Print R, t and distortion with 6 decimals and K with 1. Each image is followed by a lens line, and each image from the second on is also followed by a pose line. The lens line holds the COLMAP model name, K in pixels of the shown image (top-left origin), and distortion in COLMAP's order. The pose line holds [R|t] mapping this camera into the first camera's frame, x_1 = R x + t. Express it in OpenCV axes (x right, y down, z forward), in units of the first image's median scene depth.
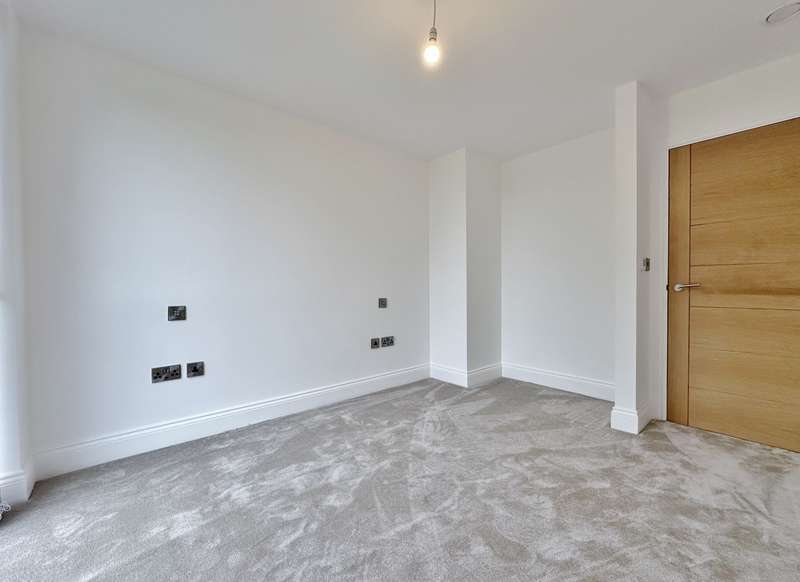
lens RADIAL K [[330.2, 0, 400.0], [0, 330.2, 291.0], [0, 0, 1]] dist [-0.002146, -0.000055]
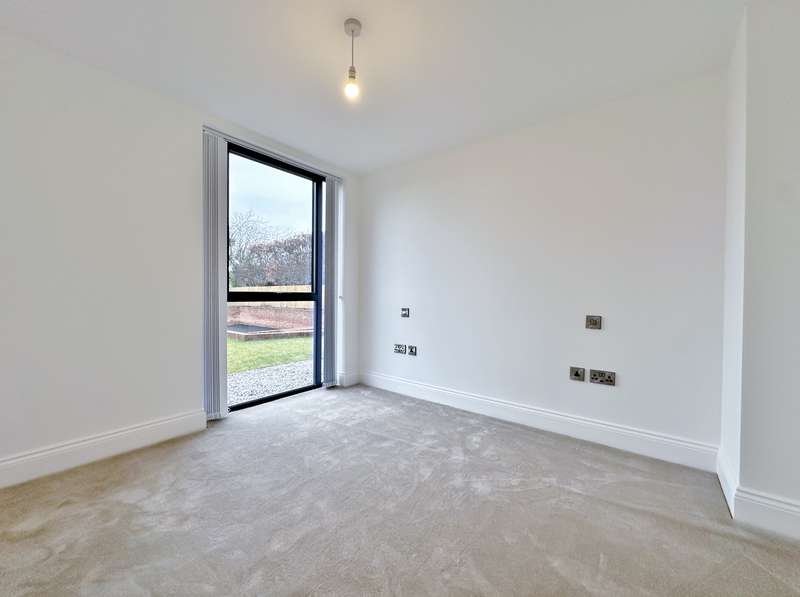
lens RADIAL K [[320.0, 0, 400.0], [0, 320.0, 298.5], [0, 0, 1]] dist [-0.001032, 0.000324]
pose [[0.185369, 0.016973, -0.982522, 0.682630], [-0.023549, 0.999640, 0.012825, -0.018024], [0.982387, 0.020760, 0.185702, 0.550453]]
